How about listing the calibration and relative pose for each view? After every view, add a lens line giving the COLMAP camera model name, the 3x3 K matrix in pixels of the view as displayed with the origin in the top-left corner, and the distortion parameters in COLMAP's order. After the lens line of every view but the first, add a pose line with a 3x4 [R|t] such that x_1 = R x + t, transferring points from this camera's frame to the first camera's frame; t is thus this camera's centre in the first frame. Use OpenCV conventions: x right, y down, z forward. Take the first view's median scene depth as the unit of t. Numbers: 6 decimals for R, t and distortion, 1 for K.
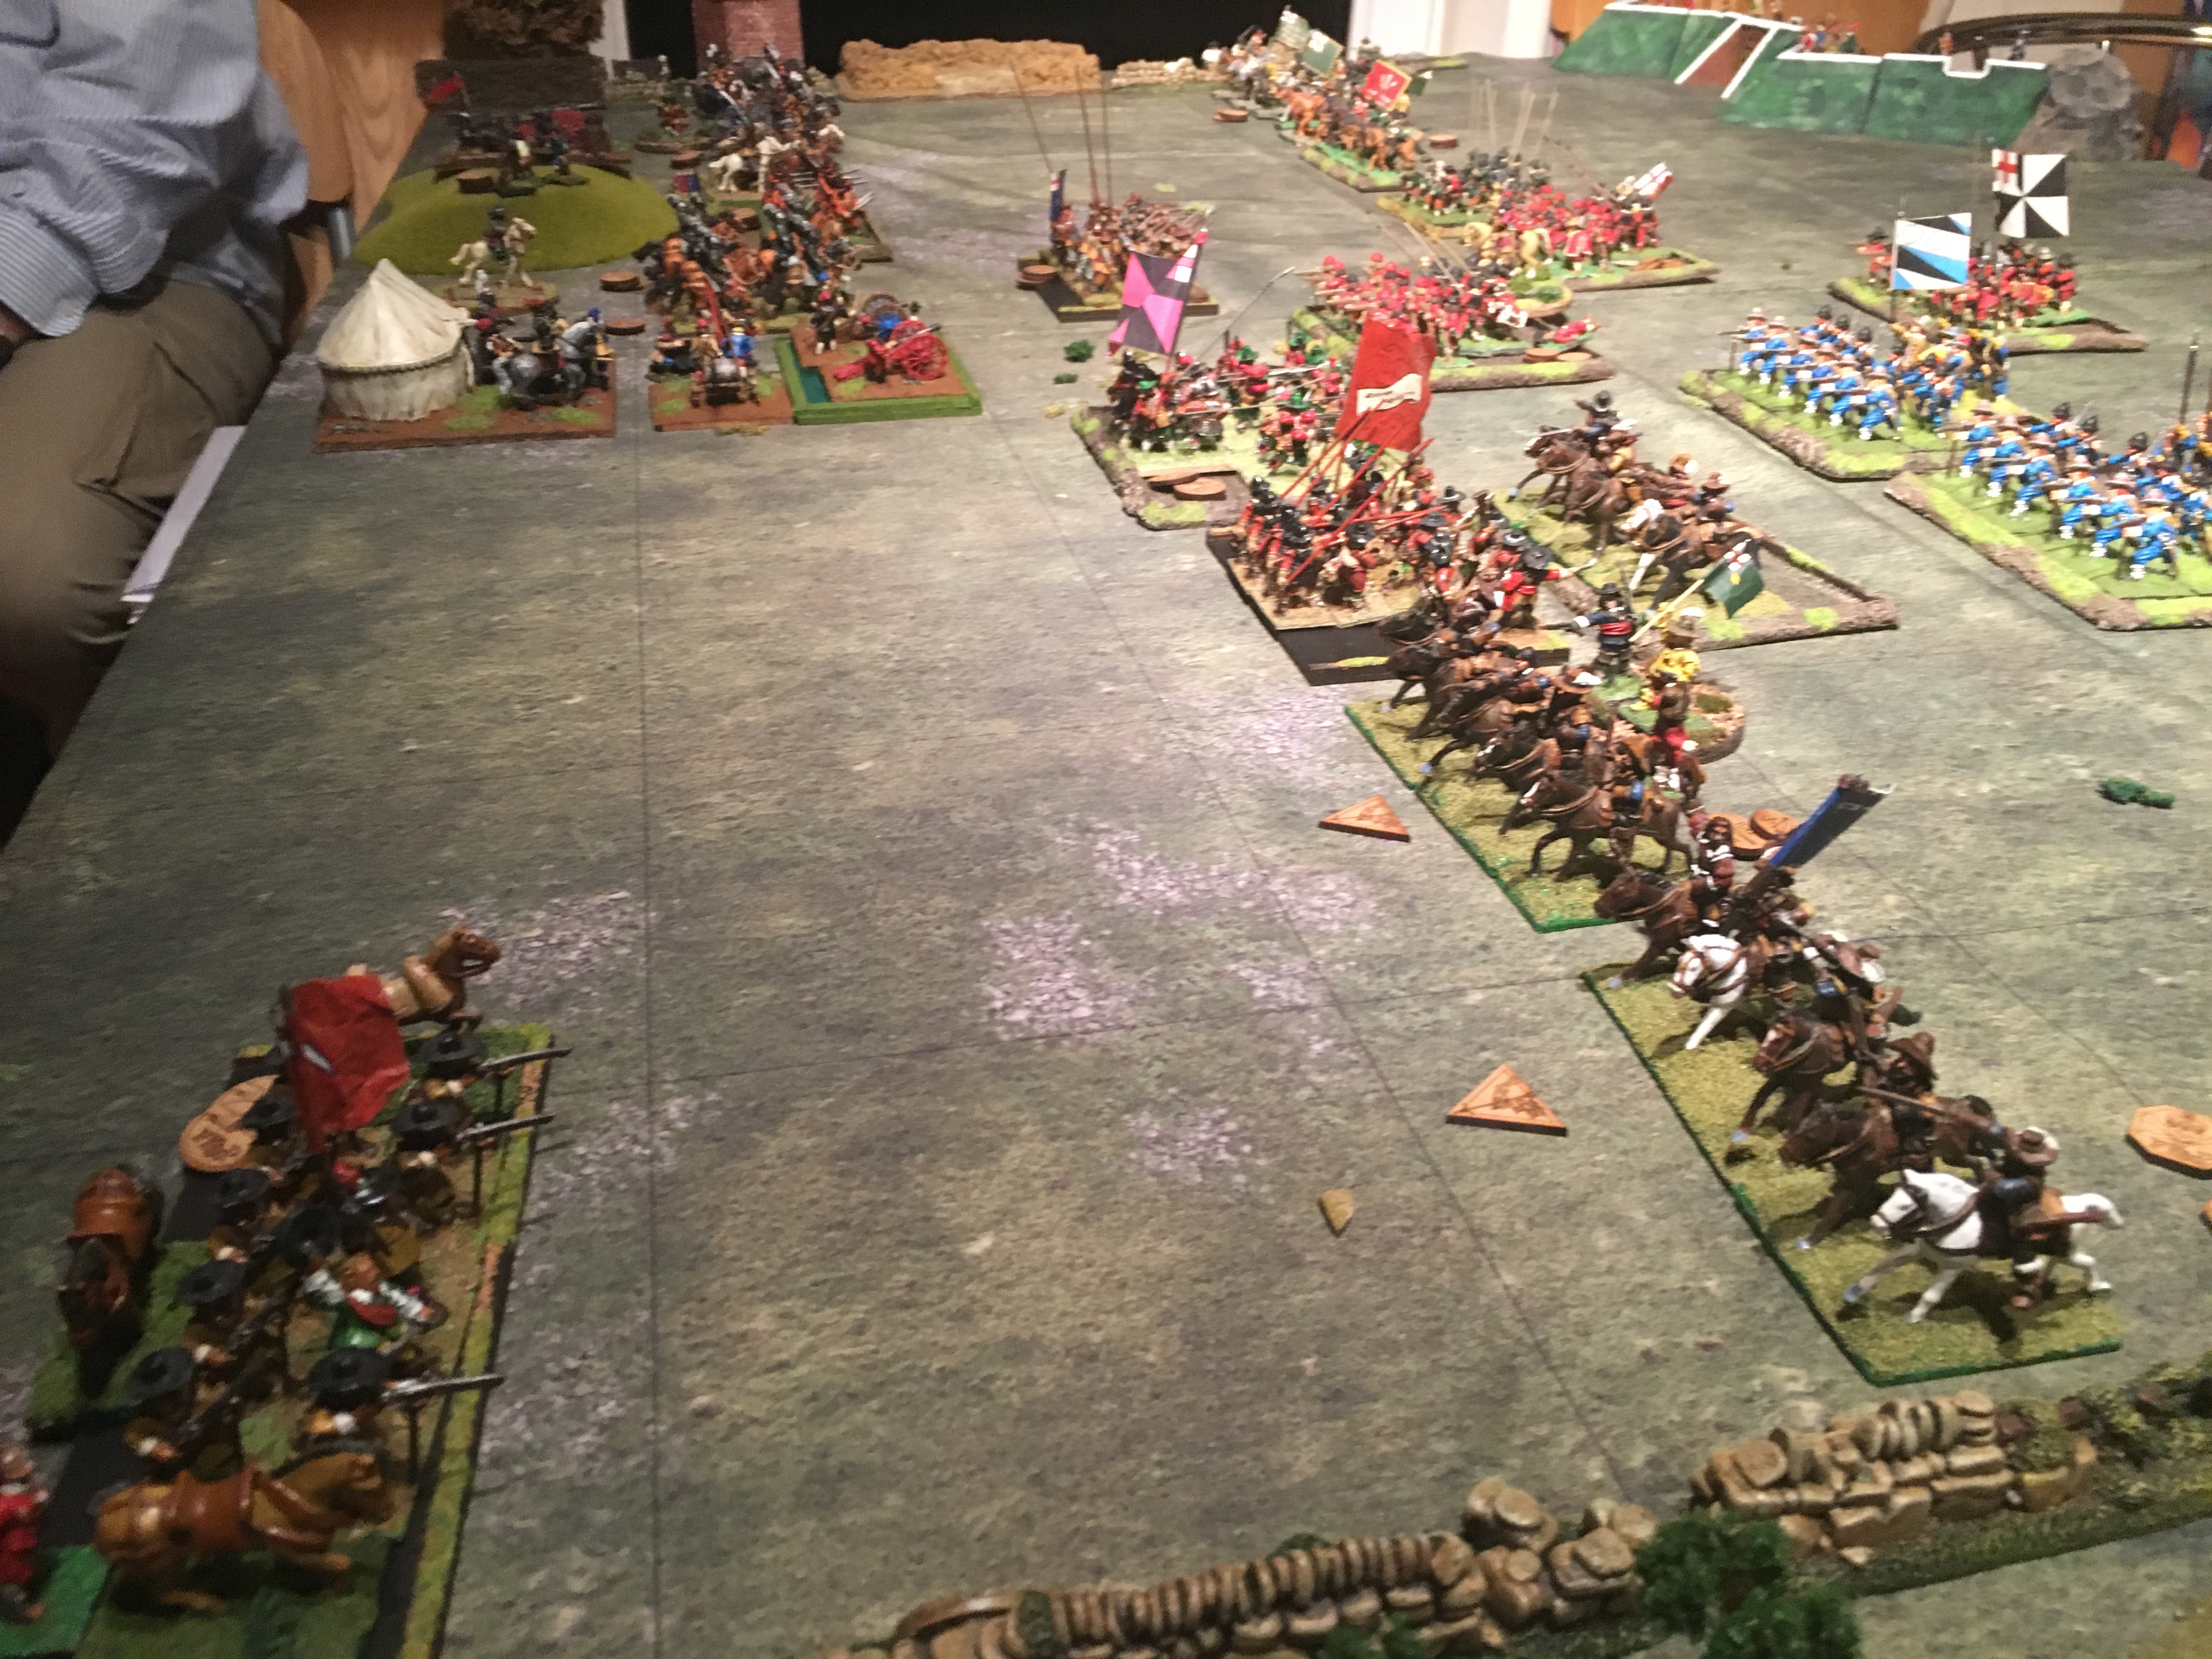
lens RADIAL K [[1814.0, 0, 1107.1], [0, 1814.0, 806.4], [0, 0, 1]] dist [0.076635, -0.118551]
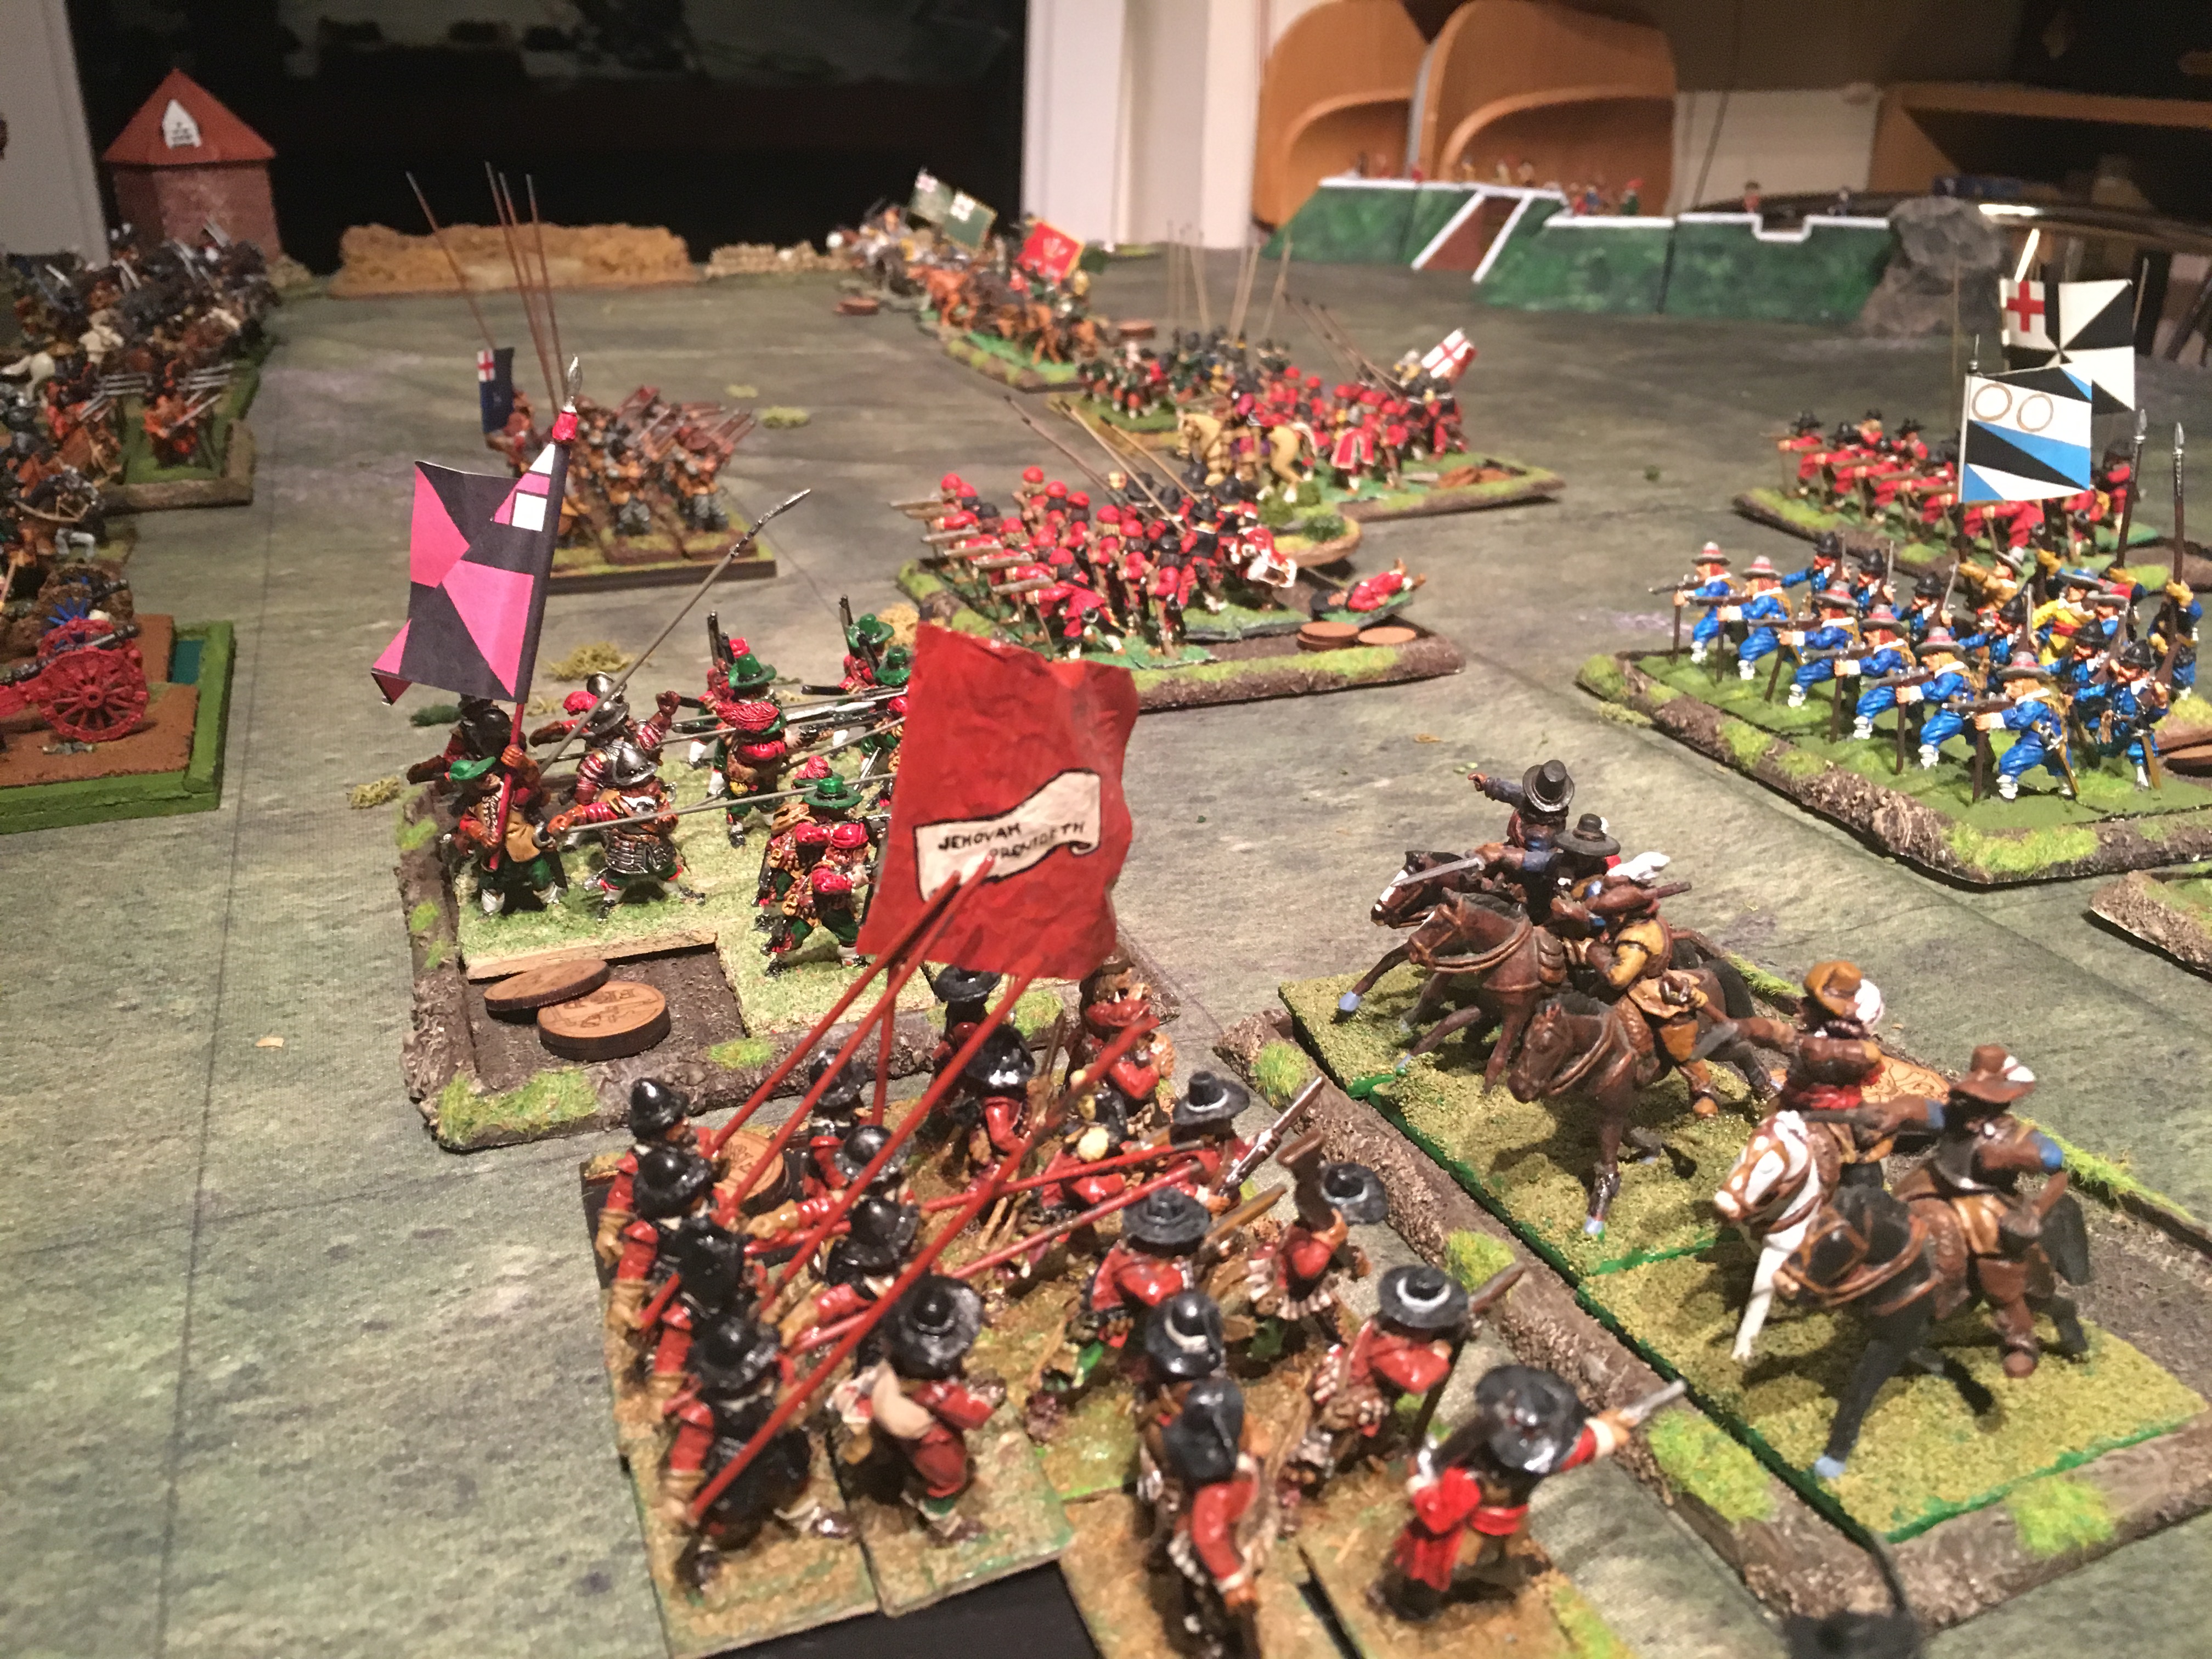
lens RADIAL K [[1909.7, 0, 1106.0], [0, 1909.7, 829.5], [0, 0, 1]] dist [0.053518, -0.053876]
pose [[0.988209, -0.055368, 0.142749, 0.077635], [0.071805, 0.991032, -0.112696, -0.118420], [-0.135229, 0.121617, 0.983322, 0.411853]]
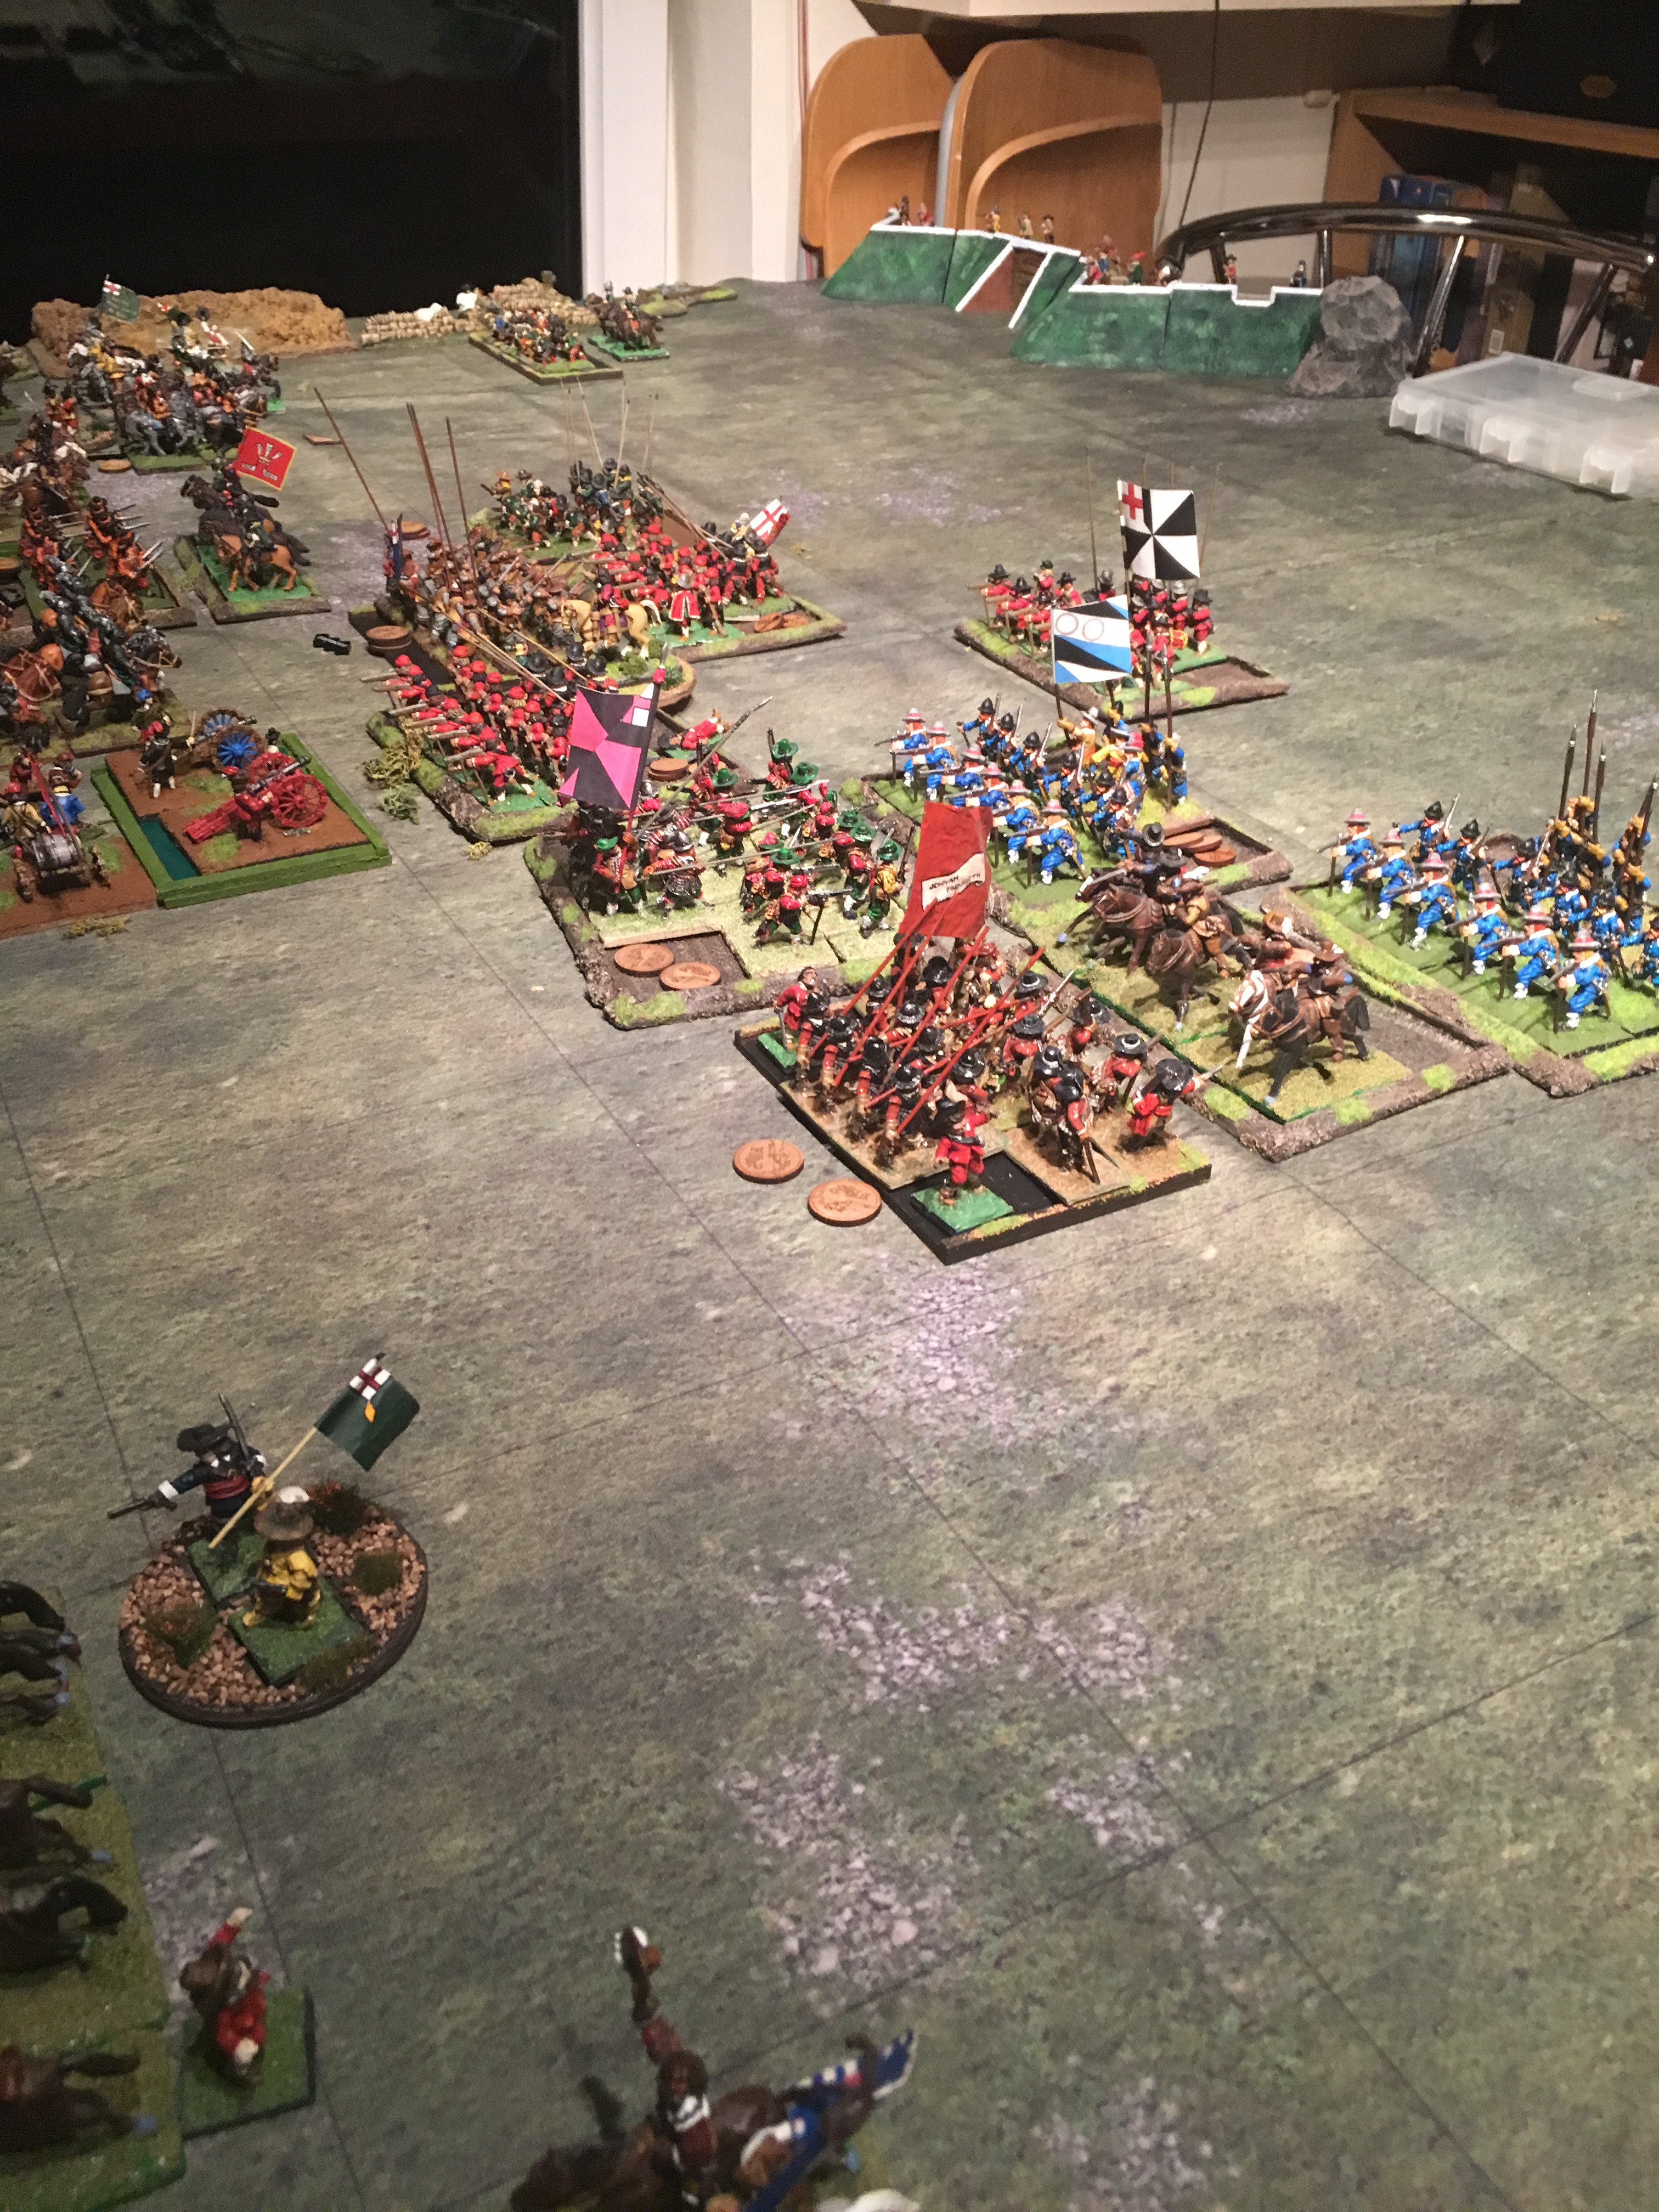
lens RADIAL K [[1814.0, 0, 829.5], [0, 1814.0, 1106.0], [0, 0, 1]] dist [0.076635, -0.118551]
pose [[0.962319, -0.146228, 0.229258, -0.072068], [0.131492, 0.988214, 0.078371, -0.125195], [-0.238017, -0.045272, 0.970205, 0.115597]]
